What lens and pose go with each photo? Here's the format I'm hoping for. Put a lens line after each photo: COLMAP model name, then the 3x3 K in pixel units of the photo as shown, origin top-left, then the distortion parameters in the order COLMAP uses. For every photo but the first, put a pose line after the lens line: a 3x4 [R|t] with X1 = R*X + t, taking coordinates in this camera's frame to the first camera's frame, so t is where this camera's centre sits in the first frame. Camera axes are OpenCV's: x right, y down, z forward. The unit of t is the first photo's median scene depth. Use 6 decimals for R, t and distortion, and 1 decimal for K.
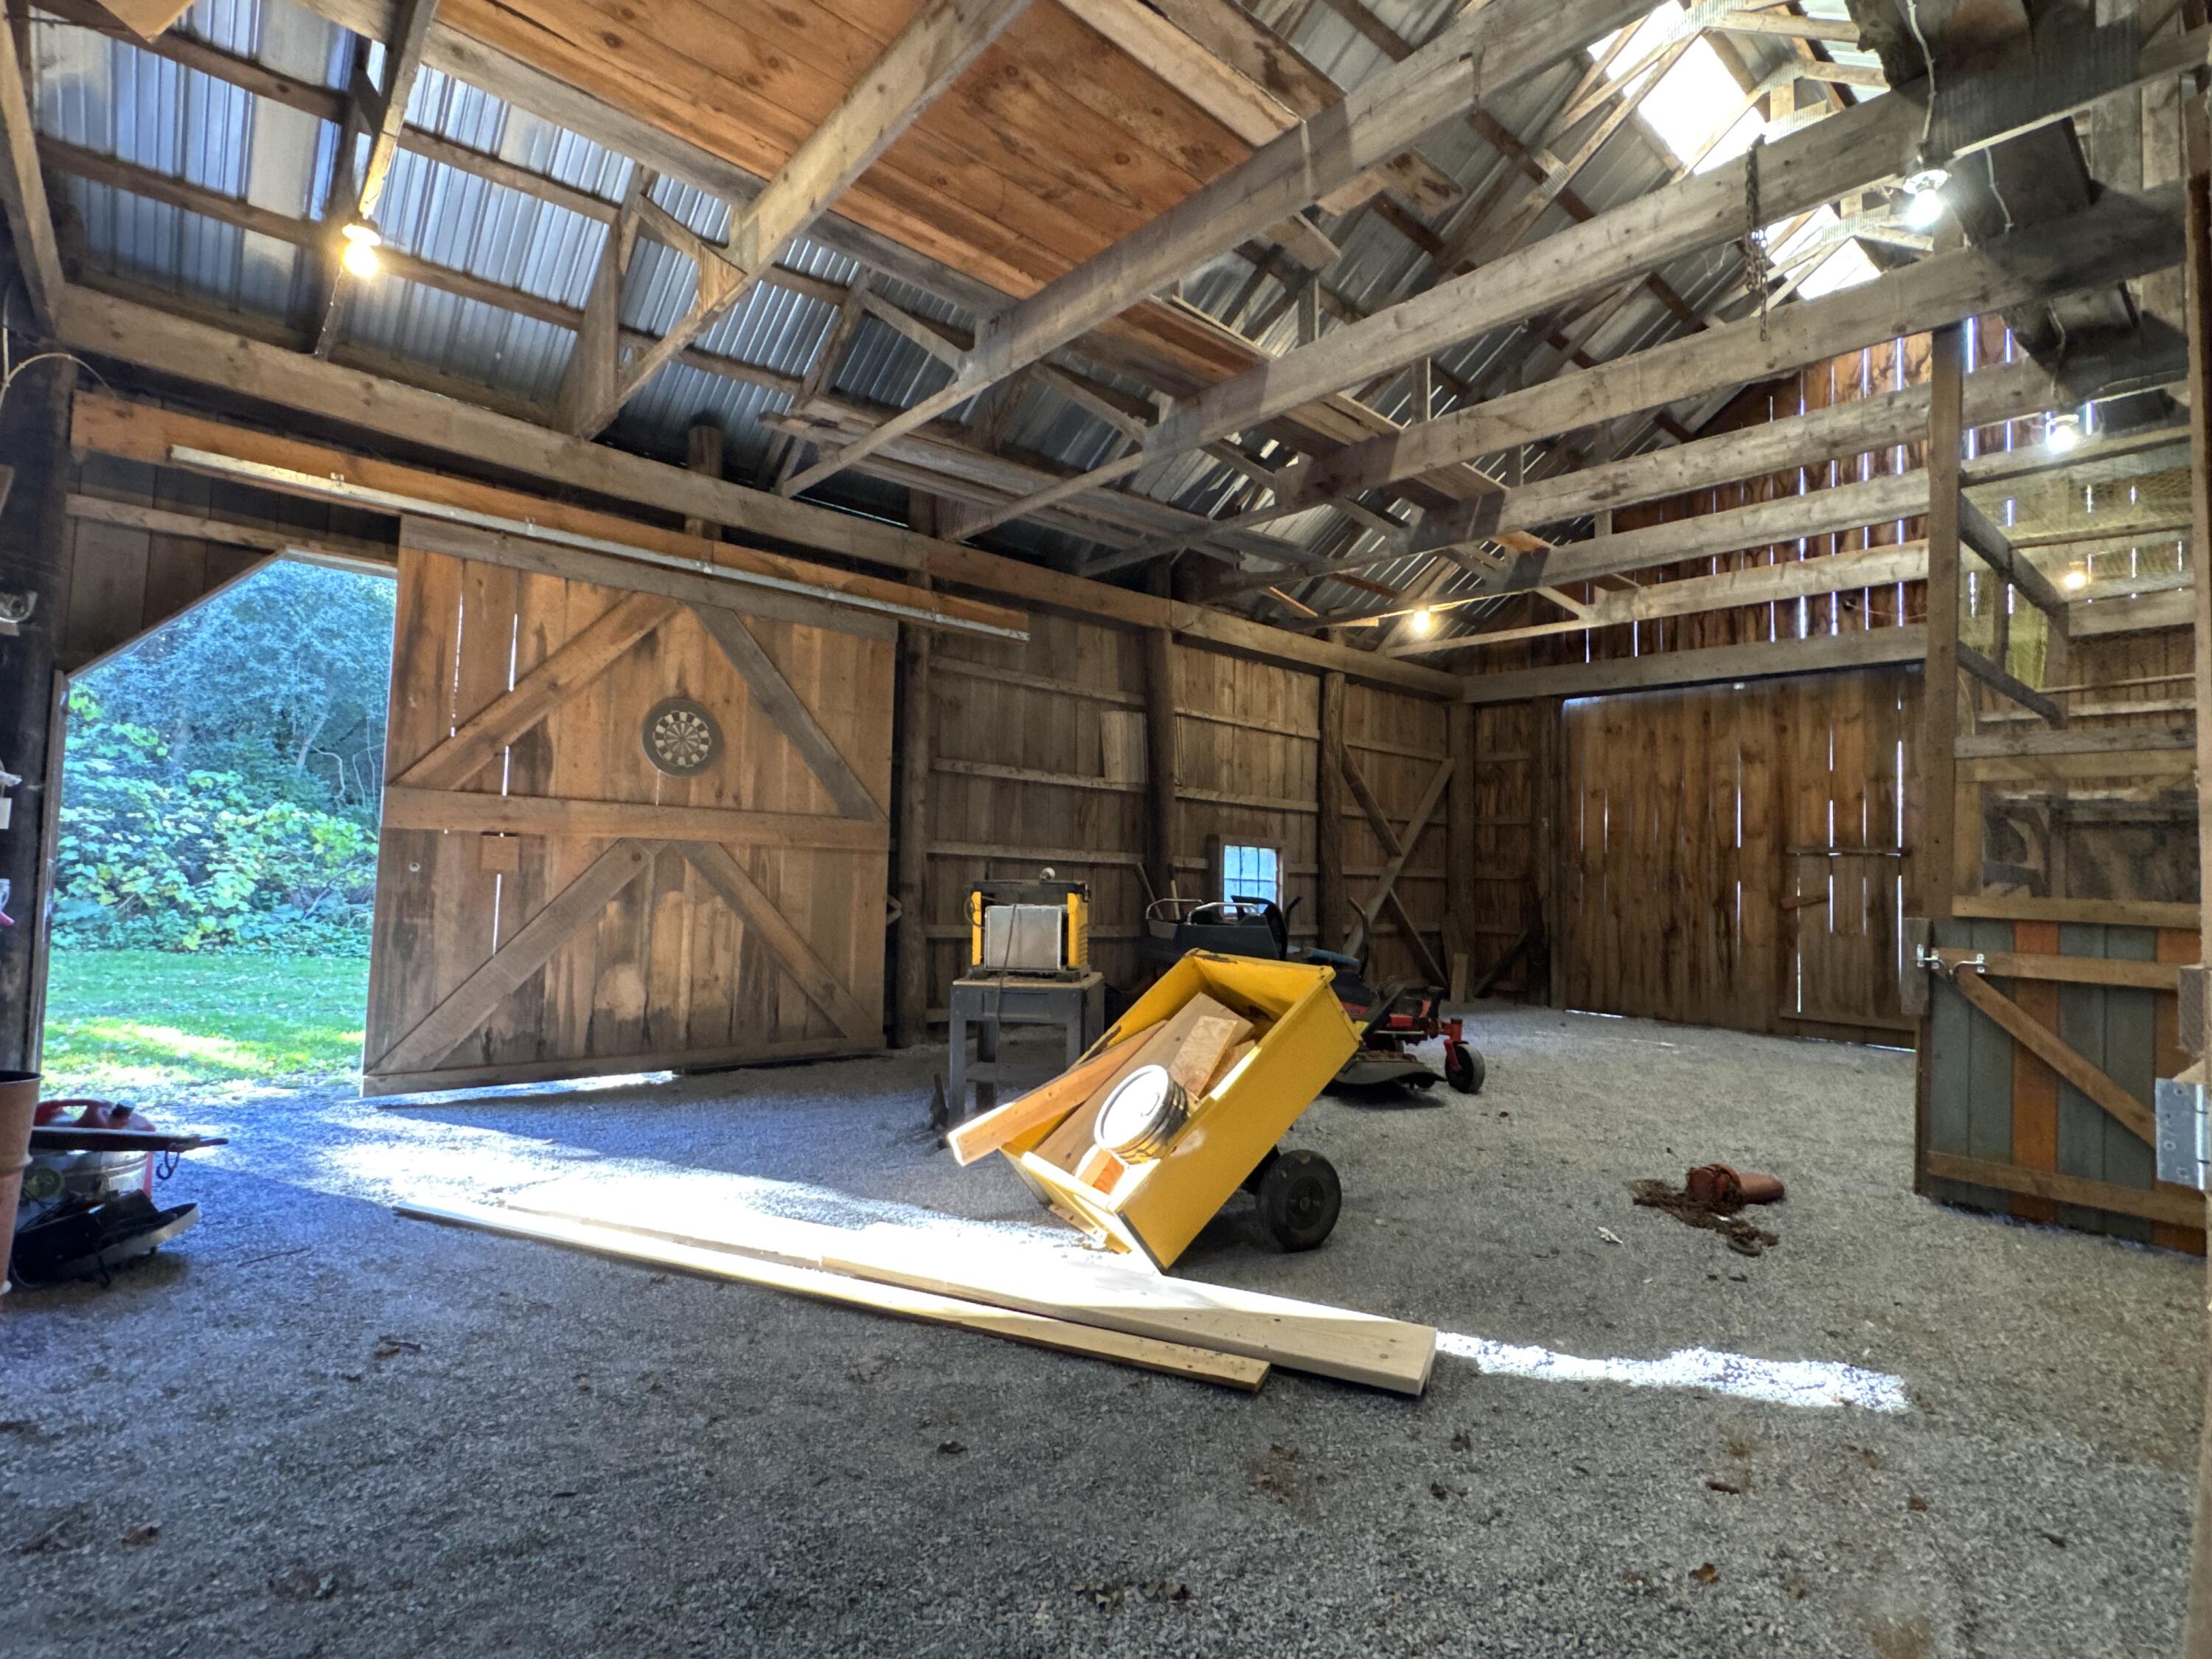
lens RADIAL K [[1084.7, 0, 1106.0], [0, 1084.7, 829.5], [0, 0, 1]] dist [-0.018766, 0.000298]
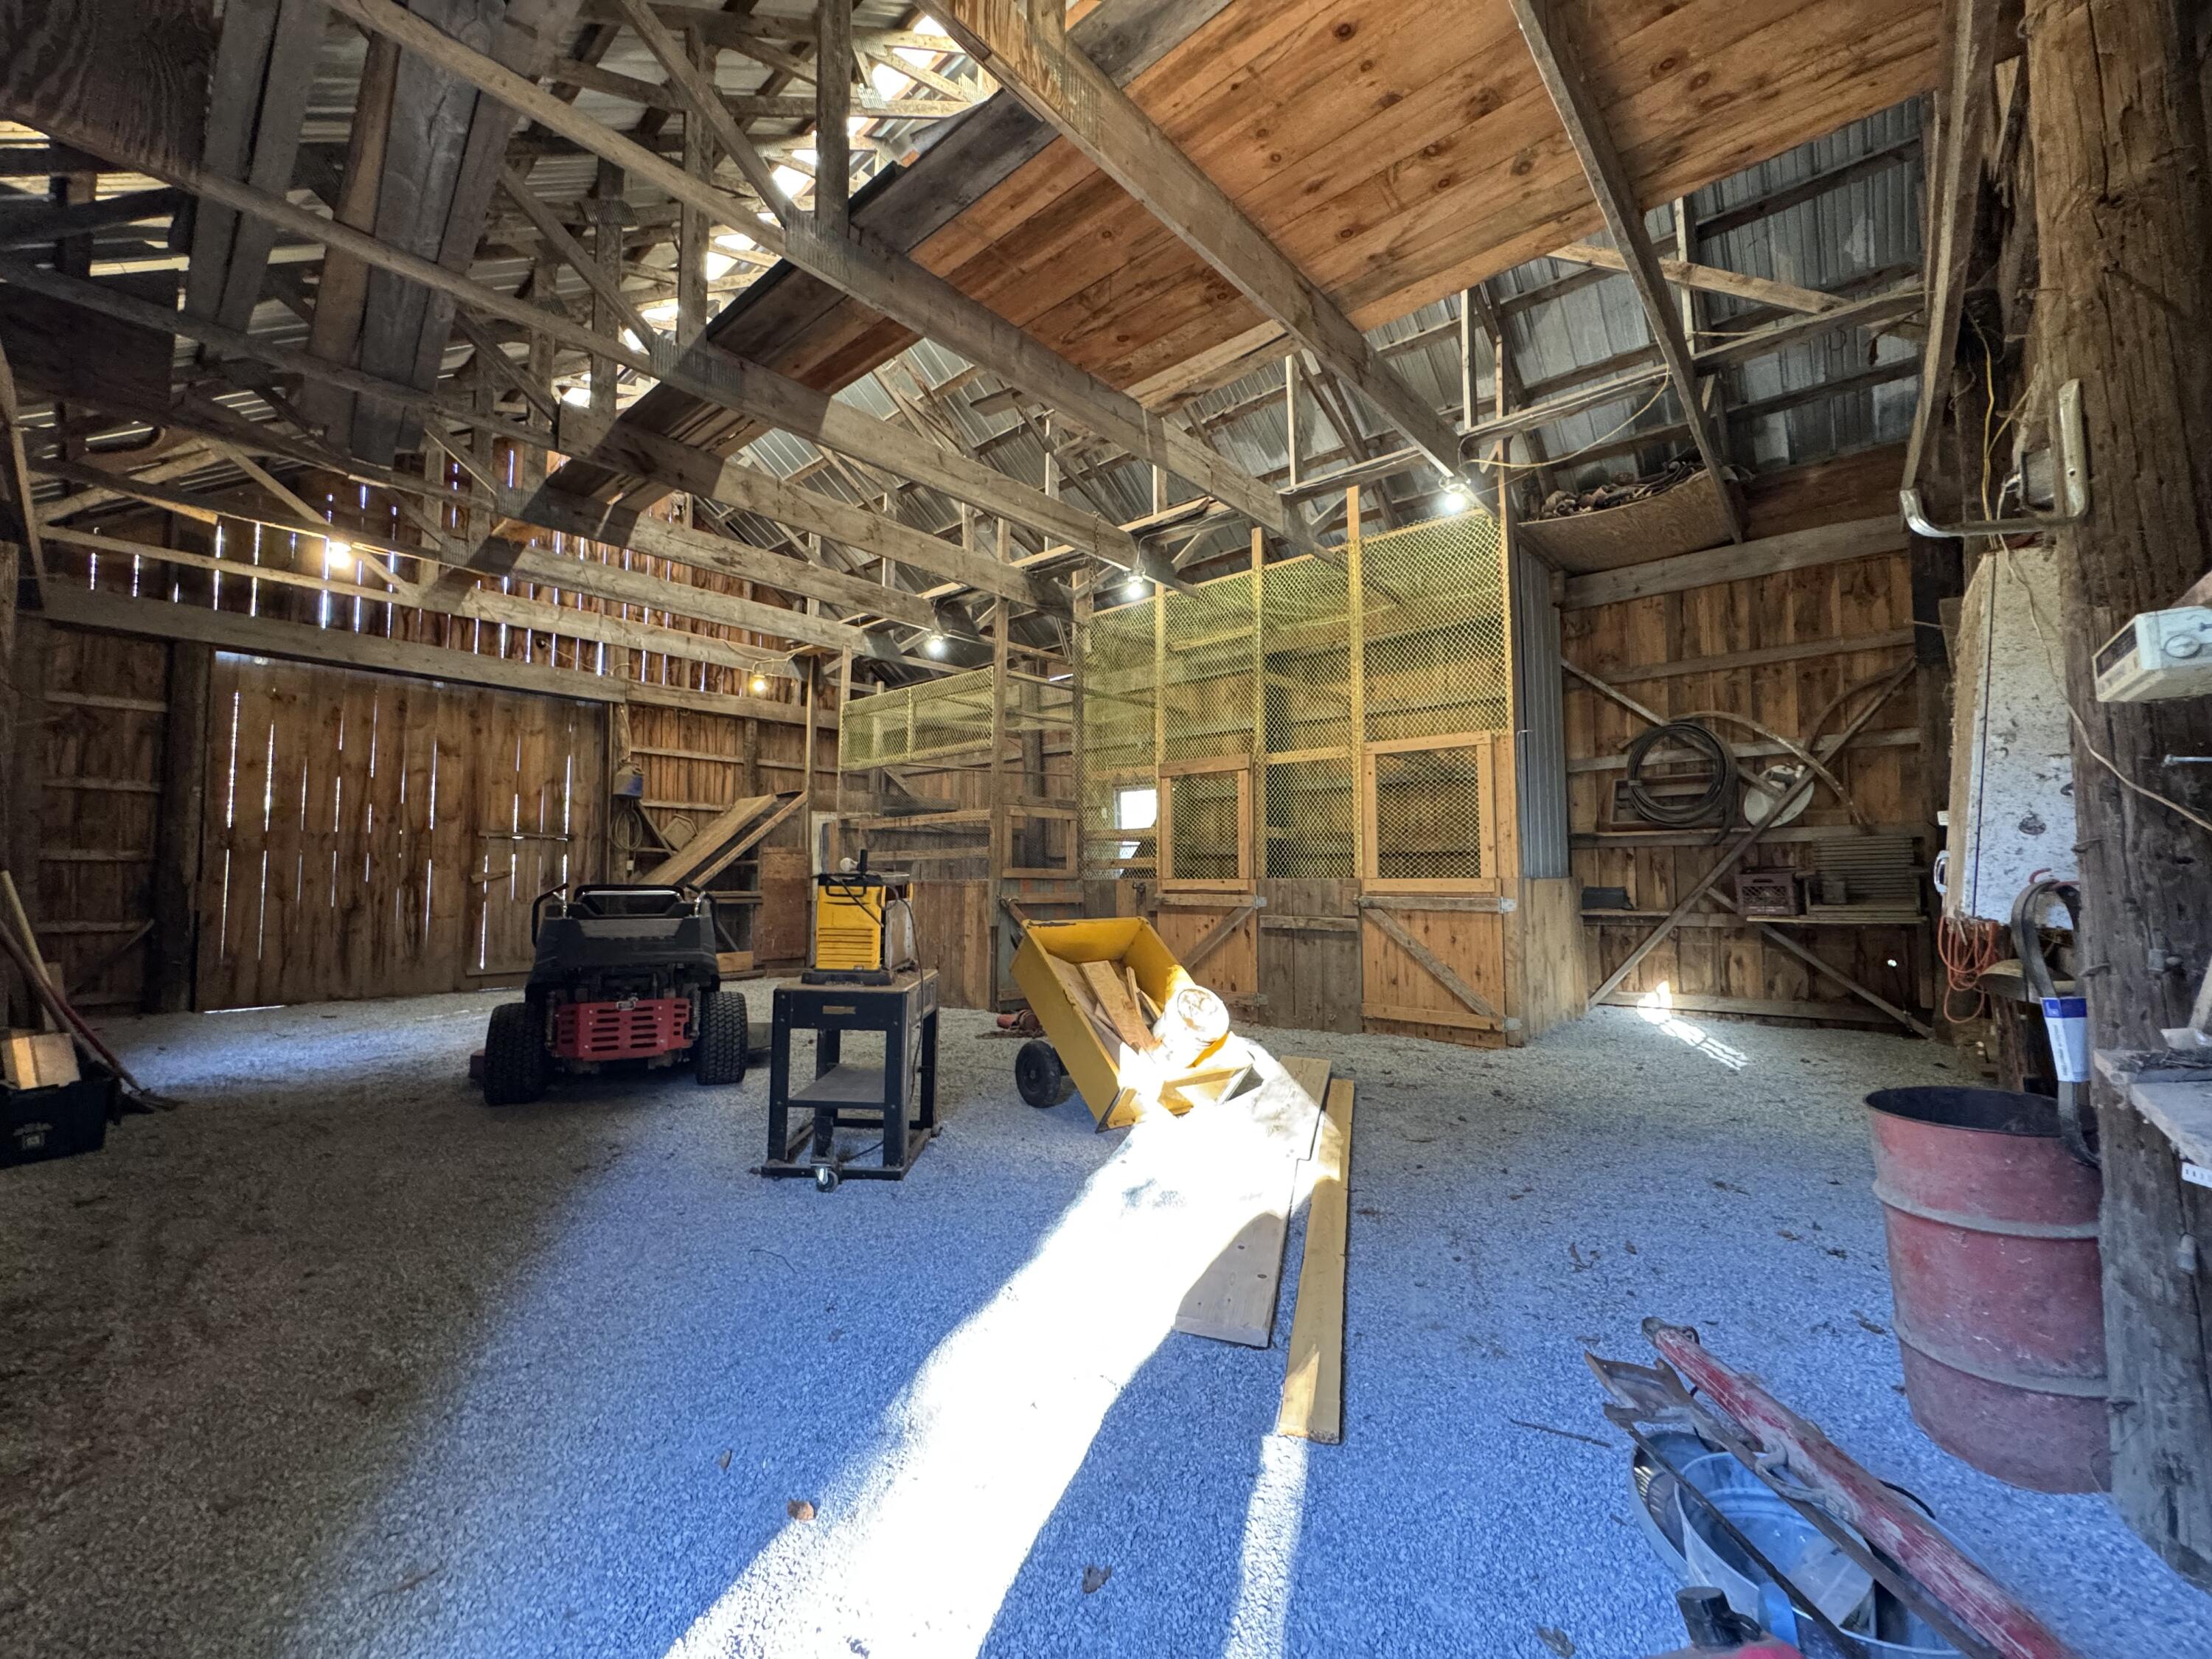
lens RADIAL K [[891.8, 0, 1106.0], [0, 891.8, 829.5], [0, 0, 1]] dist [-0.000791, -0.000074]
pose [[-0.128416, 0.020055, 0.991518, -0.419551], [-0.045050, 0.998645, -0.026034, 0.009388], [-0.990697, -0.048011, -0.127338, 0.438523]]
